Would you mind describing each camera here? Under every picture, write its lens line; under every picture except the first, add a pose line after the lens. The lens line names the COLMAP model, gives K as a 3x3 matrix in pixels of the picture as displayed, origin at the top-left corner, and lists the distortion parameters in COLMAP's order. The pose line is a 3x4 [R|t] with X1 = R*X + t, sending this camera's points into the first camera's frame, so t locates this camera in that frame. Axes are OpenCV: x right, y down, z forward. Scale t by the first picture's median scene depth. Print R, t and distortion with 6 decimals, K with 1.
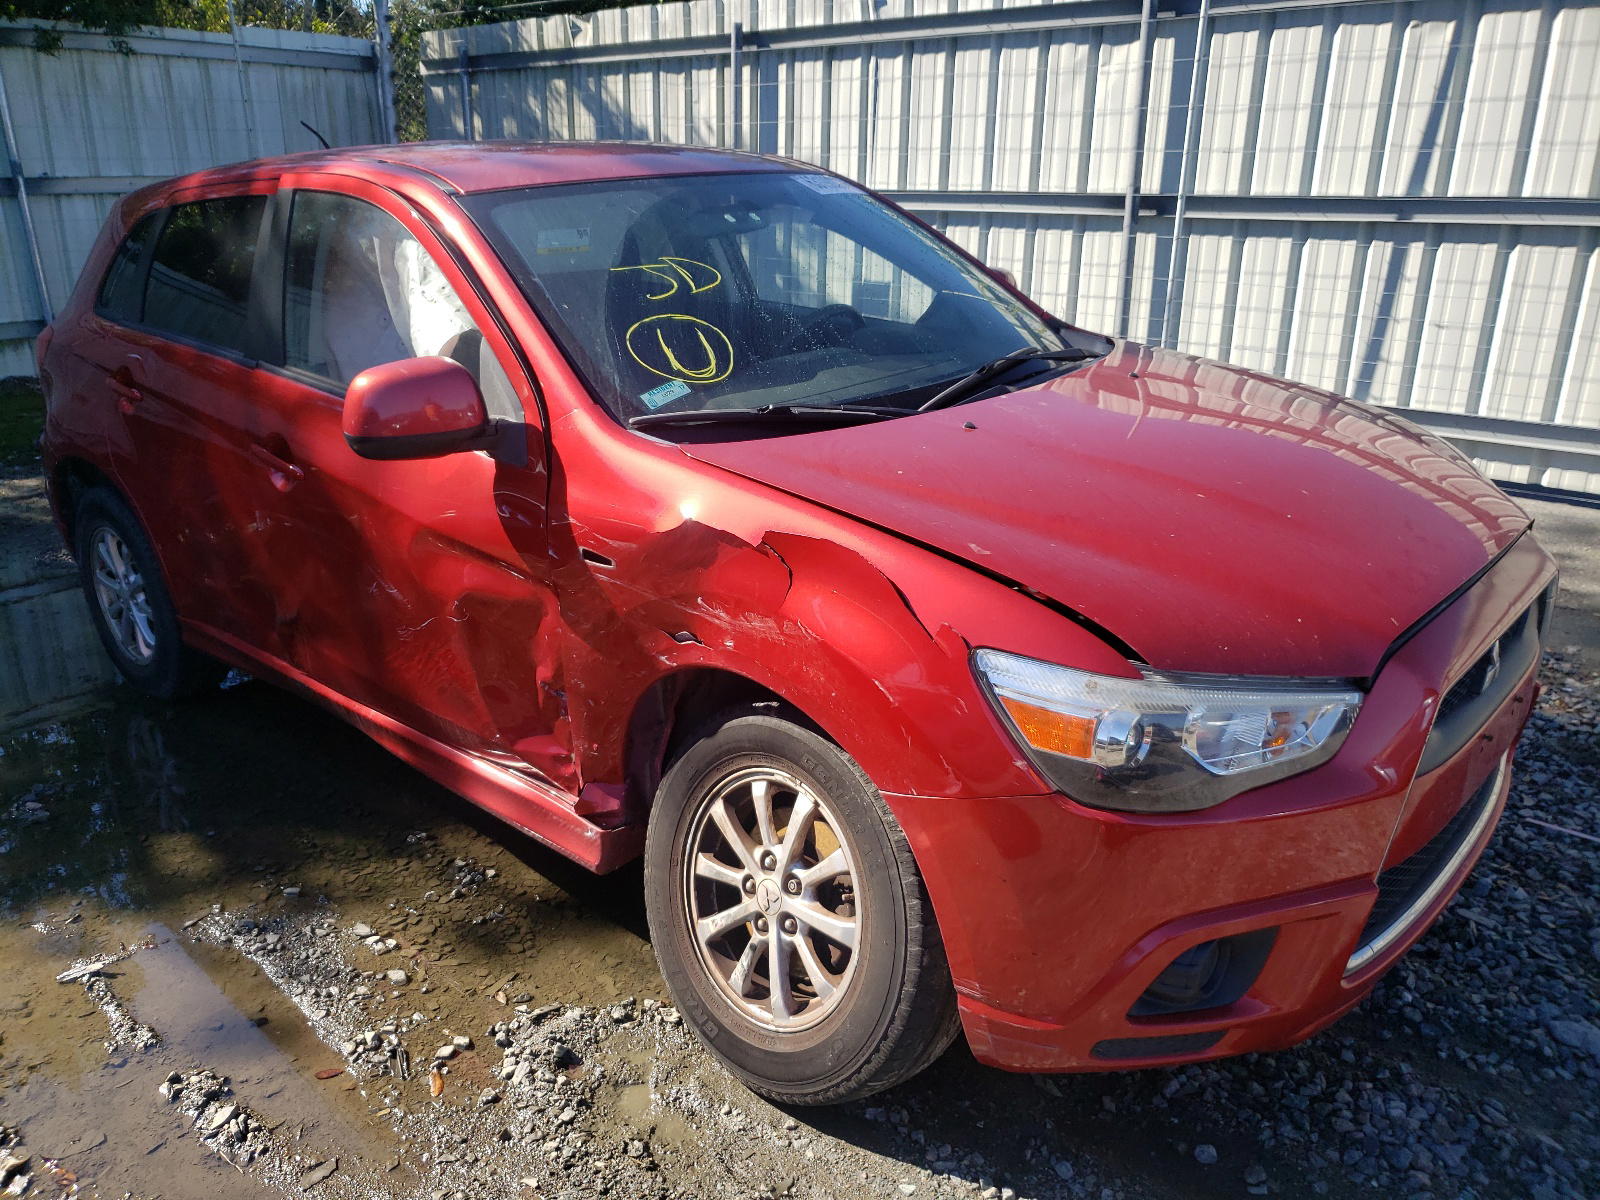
lens RADIAL K [[1203.9, 0, 799.0], [0, 1203.9, 642.4], [0, 0, 1]] dist [0.044569, -0.177308]
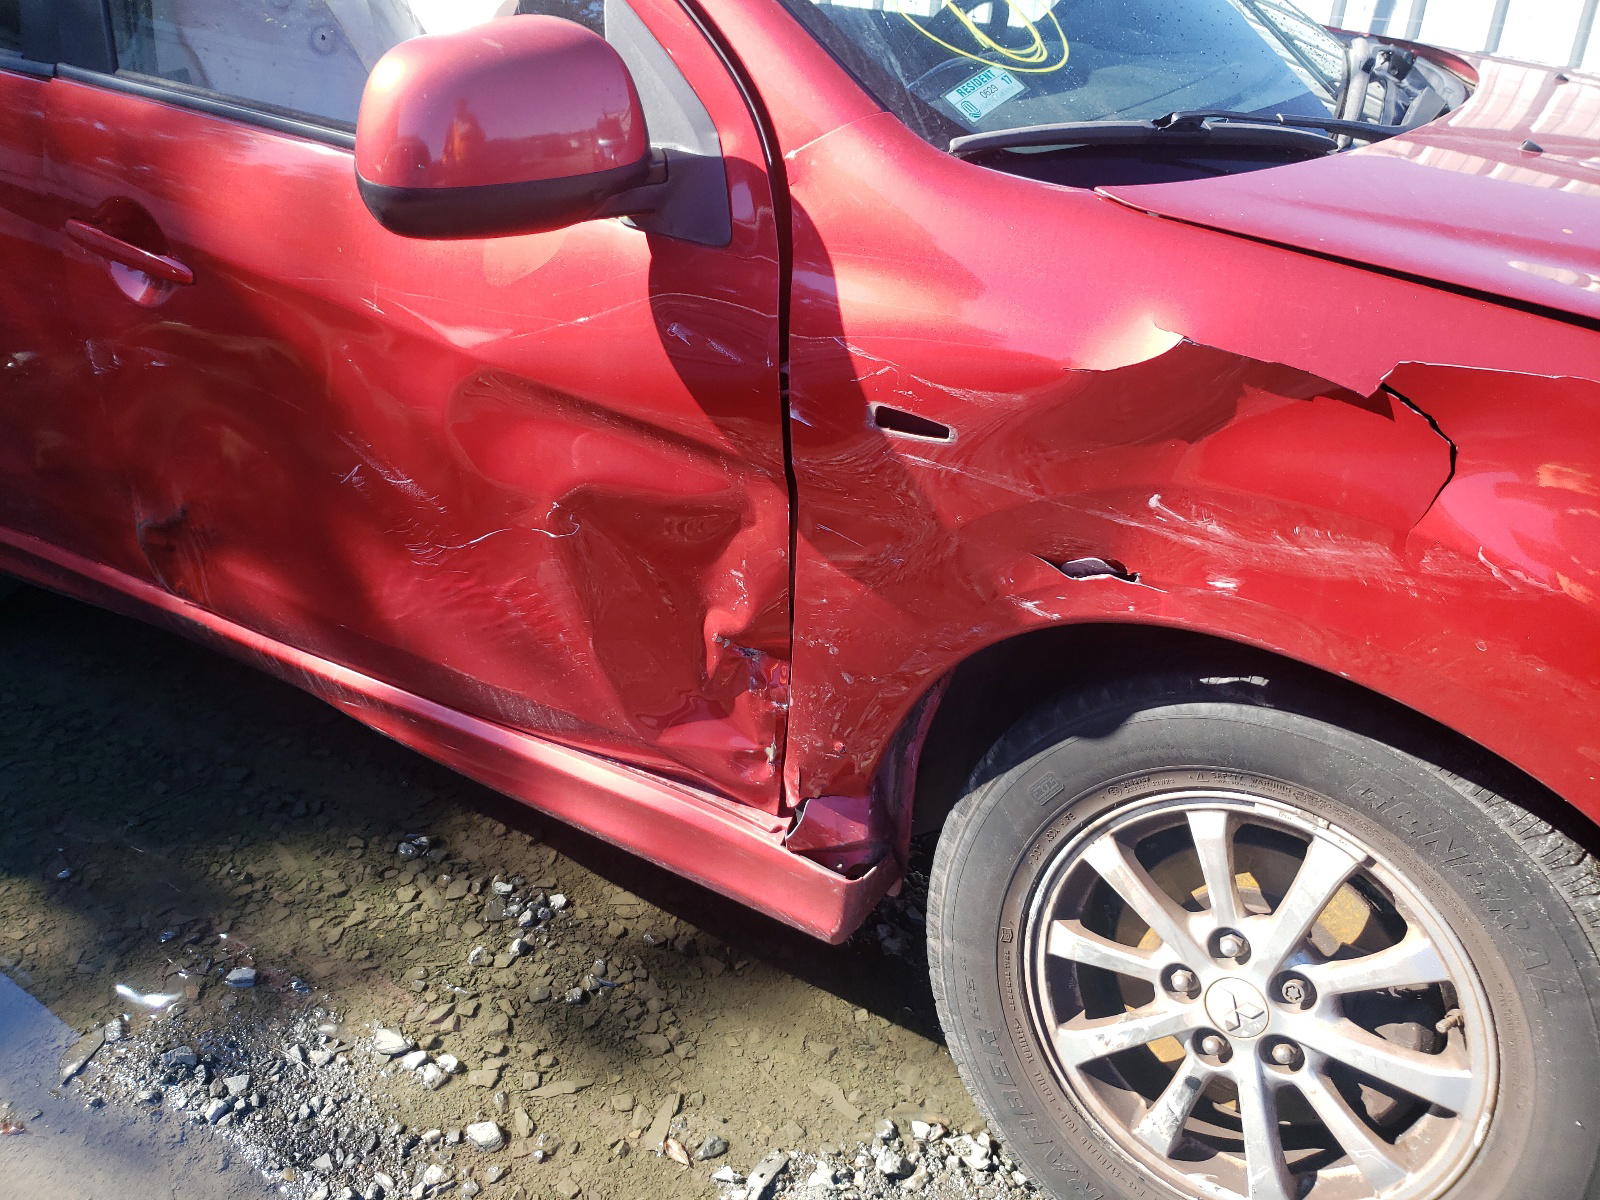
lens RADIAL K [[1232.5, 0, 800.0], [0, 1232.5, 600.0], [0, 0, 1]] dist [-0.006312, 0.001924]
pose [[0.982695, -0.074578, 0.169554, -0.270554], [0.050653, 0.988671, 0.141293, -0.063271], [-0.178170, -0.130260, 0.975340, 0.425313]]
